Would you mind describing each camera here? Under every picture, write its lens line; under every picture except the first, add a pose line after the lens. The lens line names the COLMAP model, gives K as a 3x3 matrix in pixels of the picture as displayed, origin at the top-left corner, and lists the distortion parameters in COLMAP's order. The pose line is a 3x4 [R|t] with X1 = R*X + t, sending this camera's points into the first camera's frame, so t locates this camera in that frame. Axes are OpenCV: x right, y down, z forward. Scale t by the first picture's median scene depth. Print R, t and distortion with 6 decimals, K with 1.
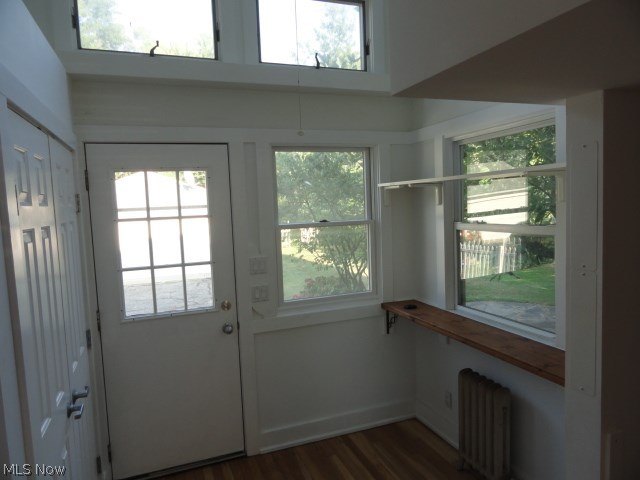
lens RADIAL K [[442.9, 0, 319.8], [0, 442.9, 238.0], [0, 0, 1]] dist [-0.000990, -0.003265]
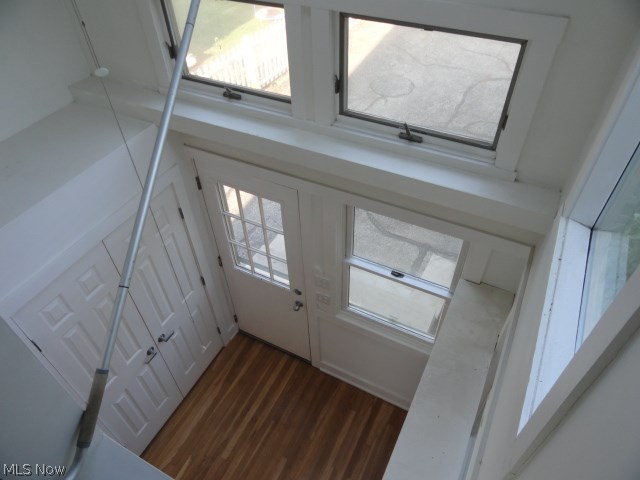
lens RADIAL K [[442.9, 0, 319.8], [0, 442.9, 238.0], [0, 0, 1]] dist [-0.000990, -0.003265]
pose [[0.662449, 0.547544, -0.511230, 0.353543], [-0.071960, 0.725810, 0.684121, -0.765150], [0.745643, -0.416407, 0.520214, 0.468180]]
